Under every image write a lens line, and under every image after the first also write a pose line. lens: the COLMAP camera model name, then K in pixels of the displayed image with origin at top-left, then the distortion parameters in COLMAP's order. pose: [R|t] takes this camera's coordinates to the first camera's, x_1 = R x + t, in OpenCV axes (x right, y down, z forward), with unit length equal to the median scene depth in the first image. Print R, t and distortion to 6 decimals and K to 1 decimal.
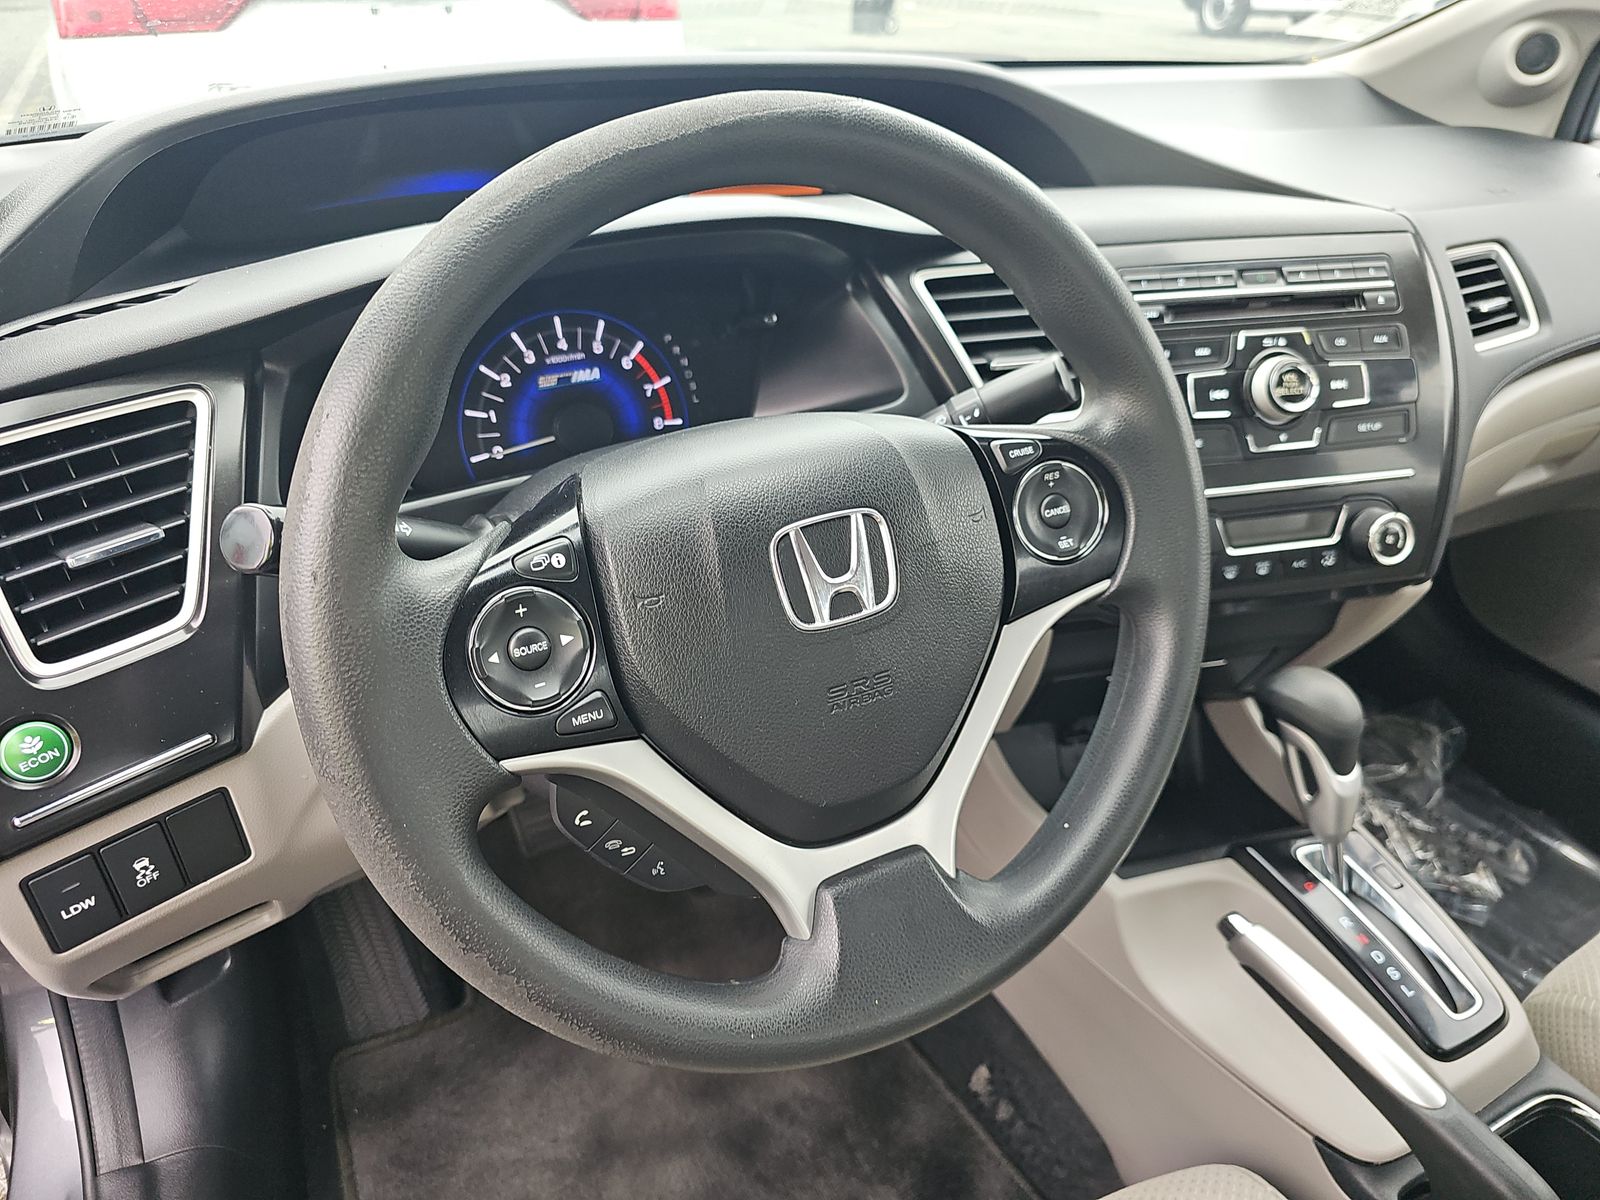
lens RADIAL K [[1054.6, 0, 783.4], [0, 1054.6, 595.4], [0, 0, 1]] dist [0.038107, -0.039111]
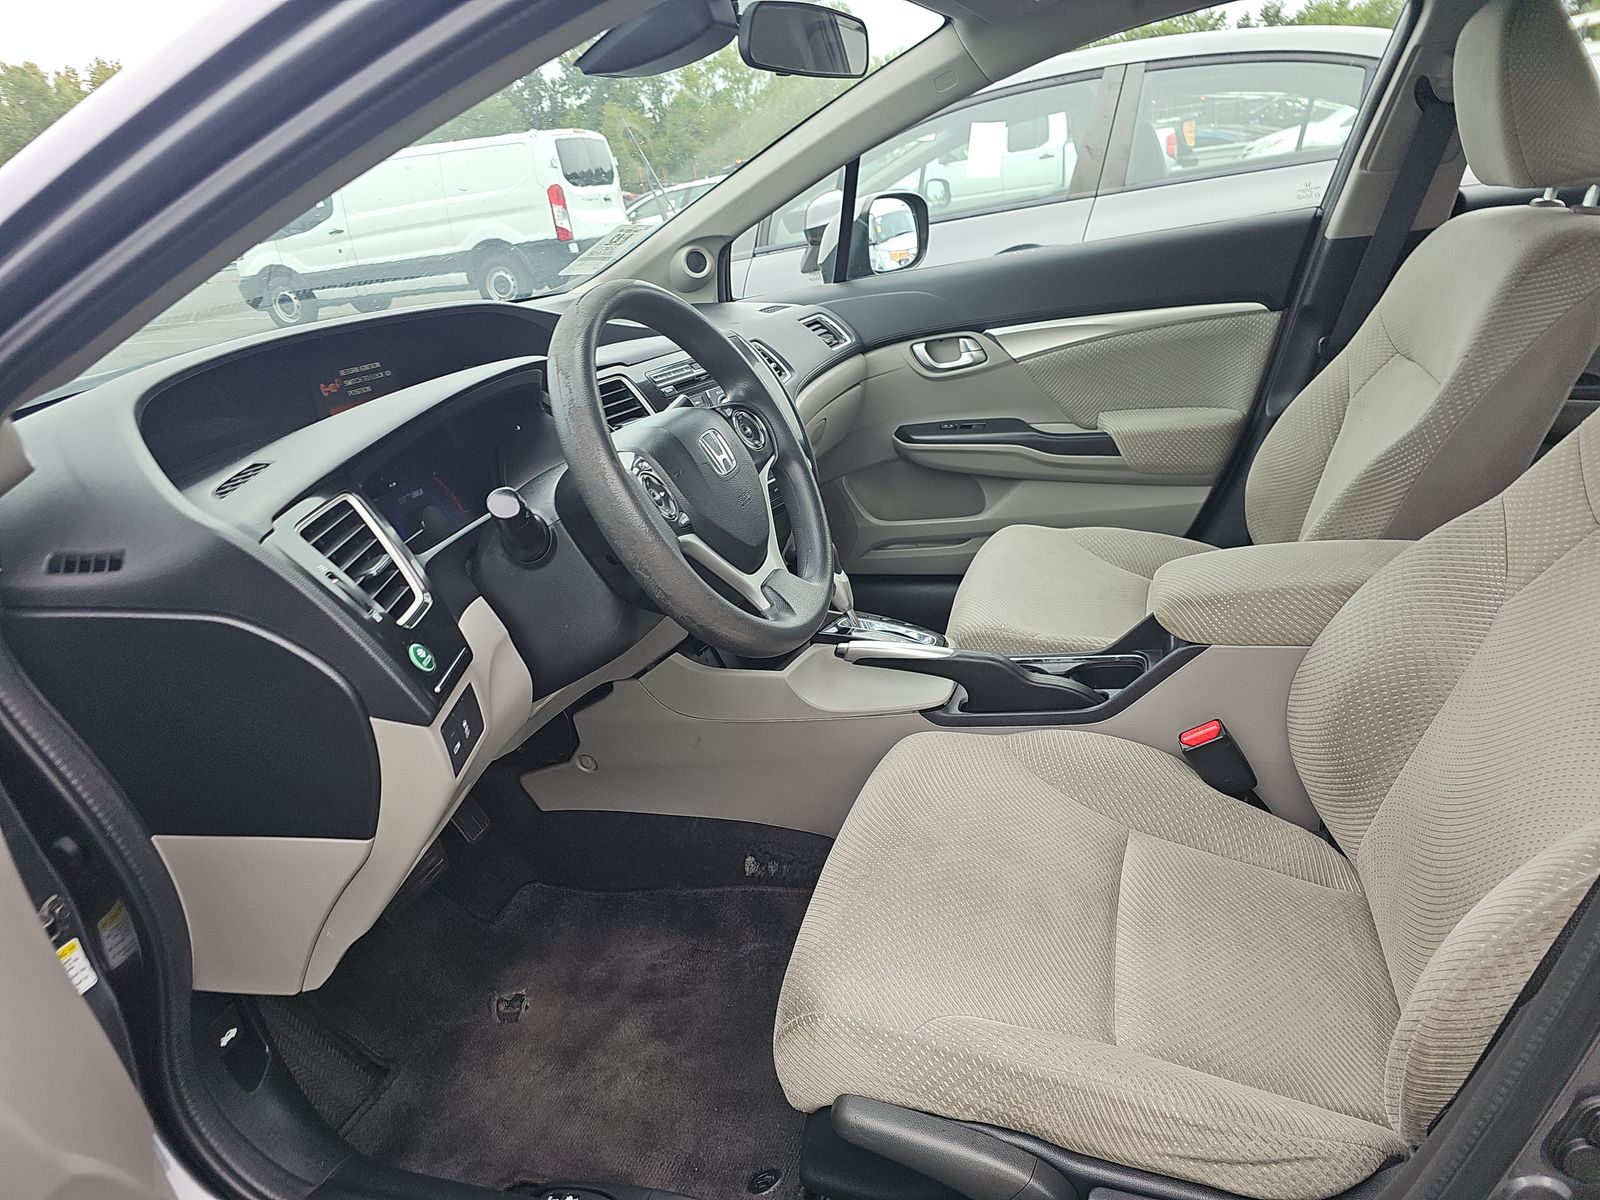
lens RADIAL K [[1054.6, 0, 792.6], [0, 1054.6, 618.9], [0, 0, 1]] dist [0.038107, -0.039111]
pose [[0.692918, -0.336266, 0.637801, -0.993127], [0.459047, 0.887885, -0.030600, 0.309434], [-0.556004, 0.313984, 0.769593, -0.560567]]
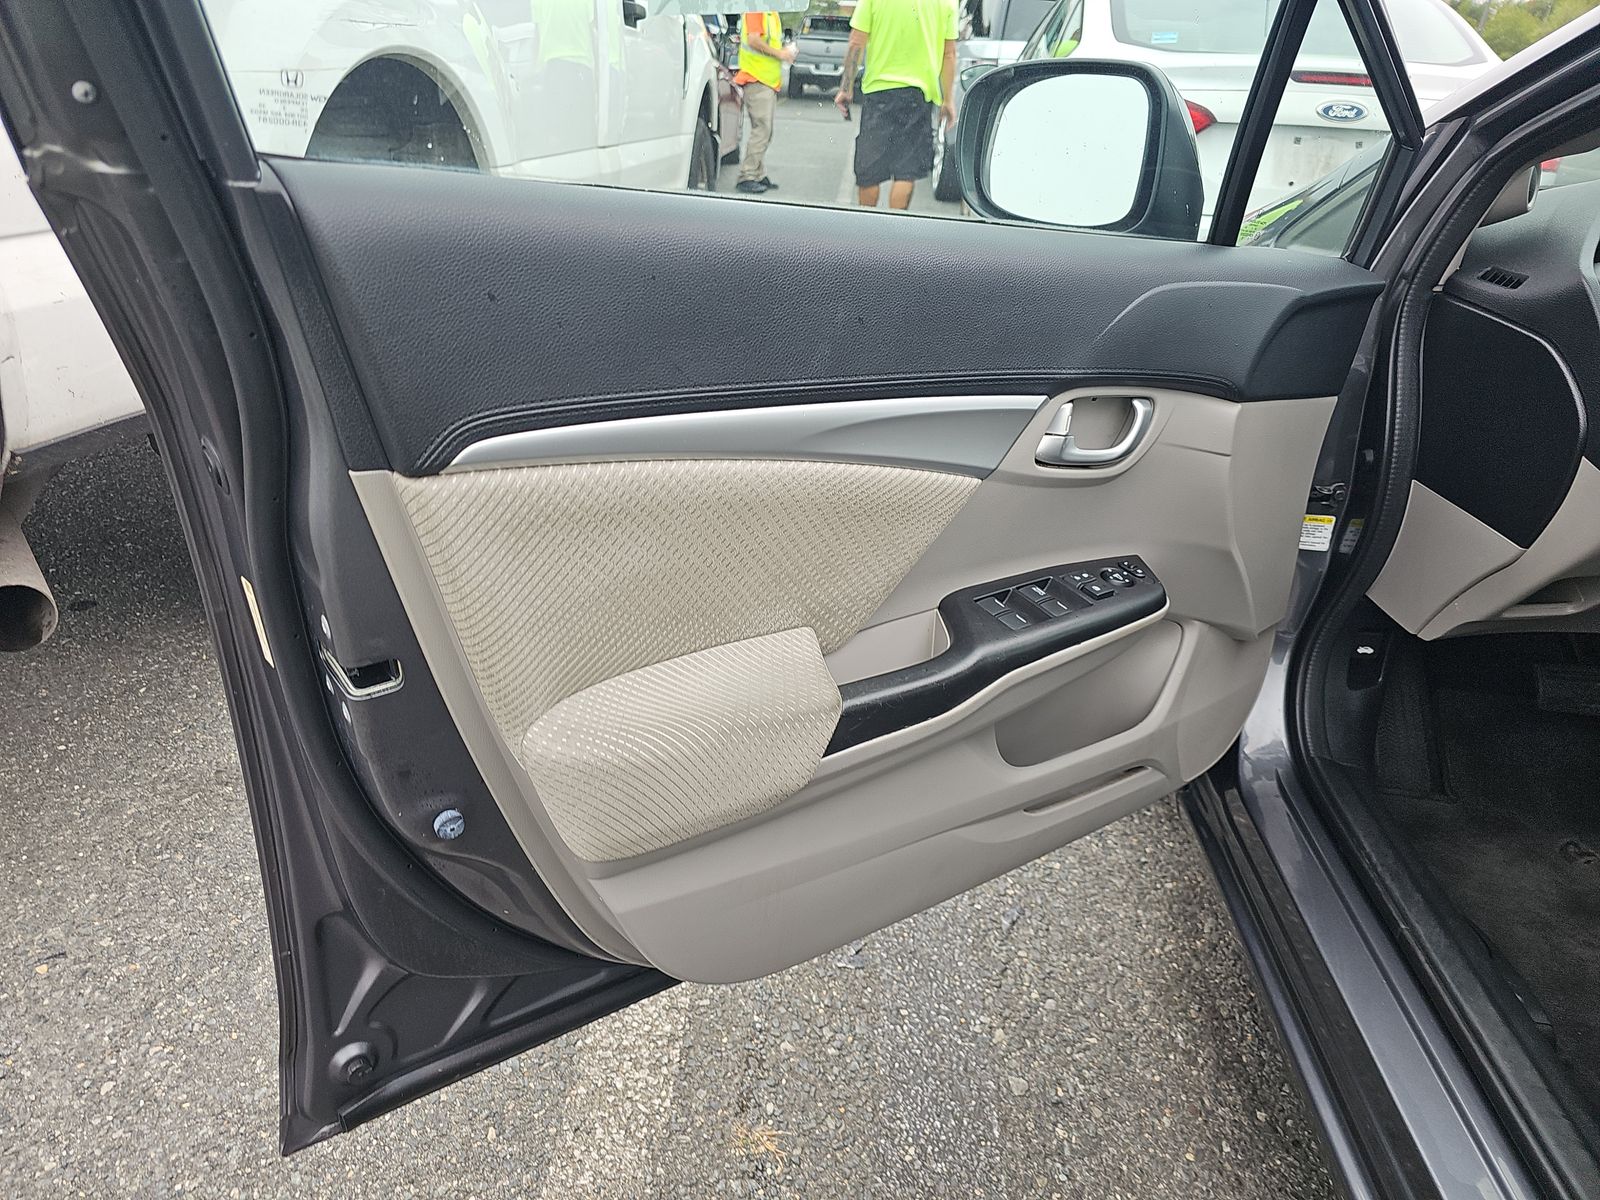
lens RADIAL K [[1054.6, 0, 790.9], [0, 1054.6, 594.8], [0, 0, 1]] dist [0.038107, -0.039111]
pose [[0.844754, 0.271624, -0.461098, -0.791024], [-0.311702, 0.950112, -0.011361, 0.720720], [0.435009, 0.153322, 0.887276, -1.161571]]
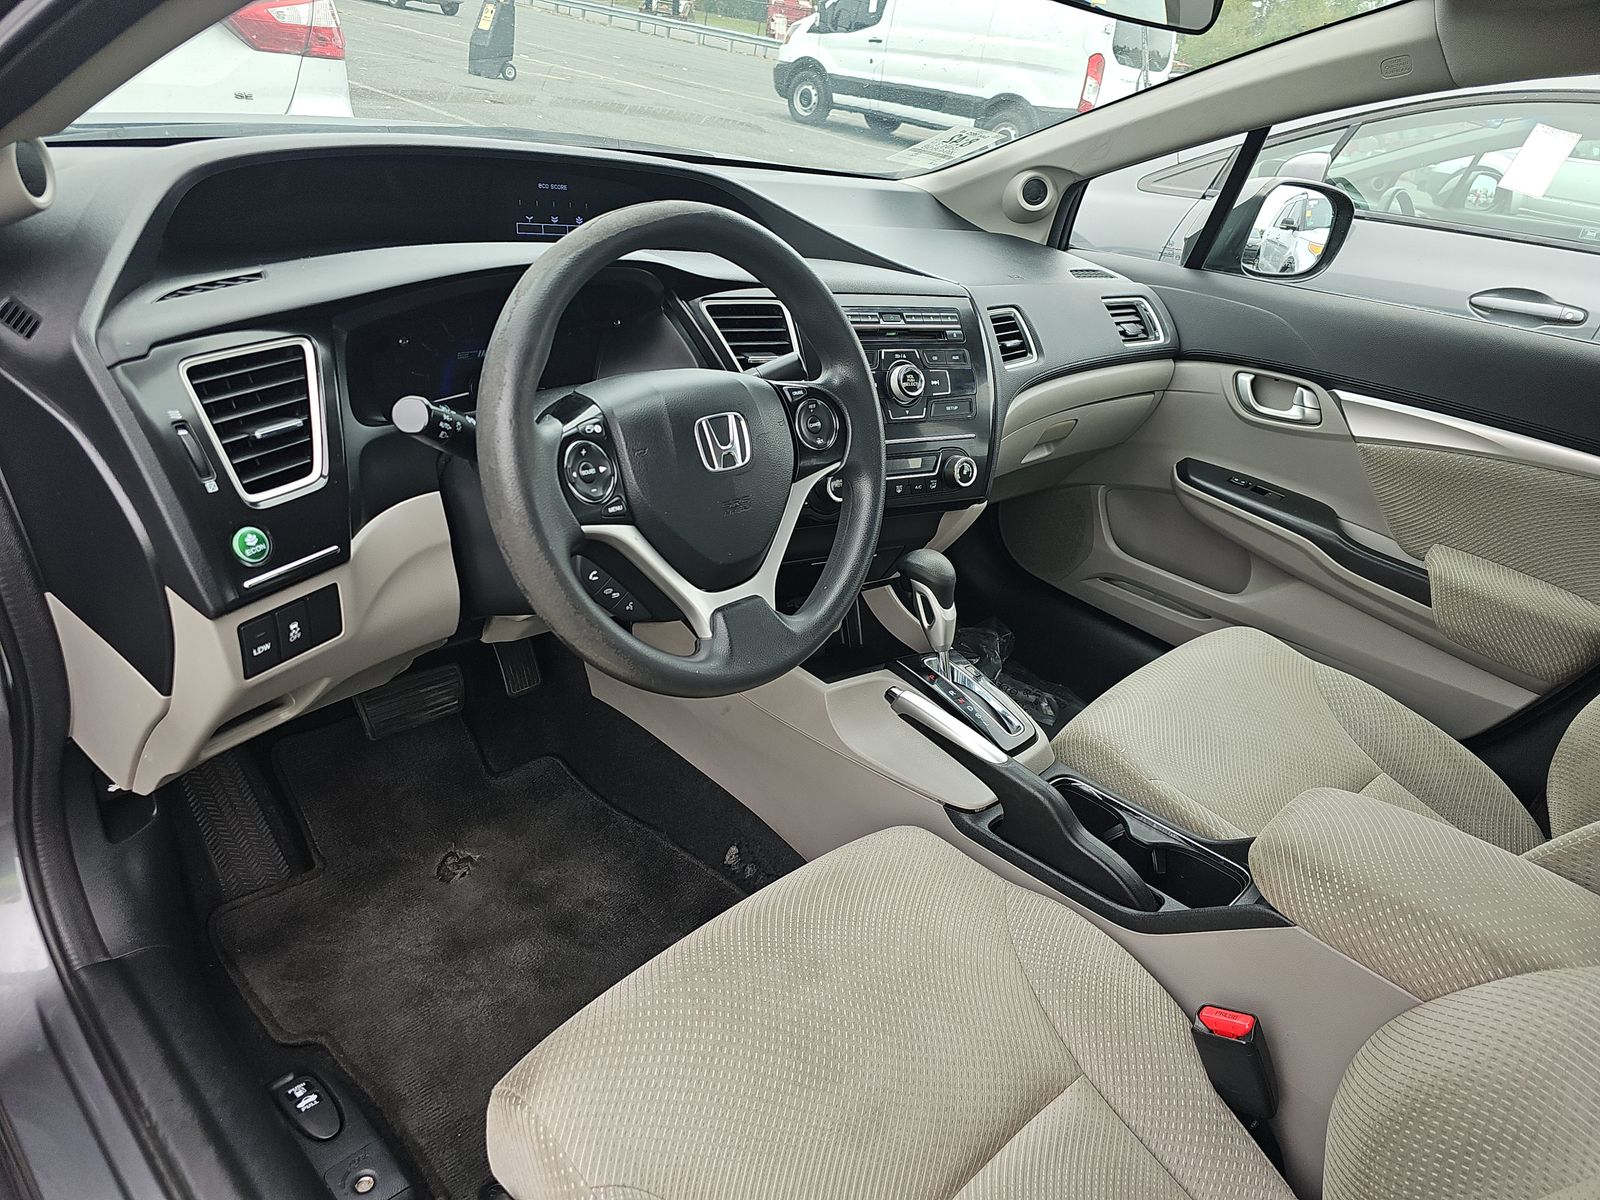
lens RADIAL K [[1054.6, 0, 791.4], [0, 1054.6, 593.5], [0, 0, 1]] dist [0.038107, -0.039111]
pose [[0.936844, -0.025128, 0.348843, -0.353424], [0.037066, 0.998932, -0.027588, 0.212748], [-0.347778, 0.038776, 0.936775, -0.596546]]
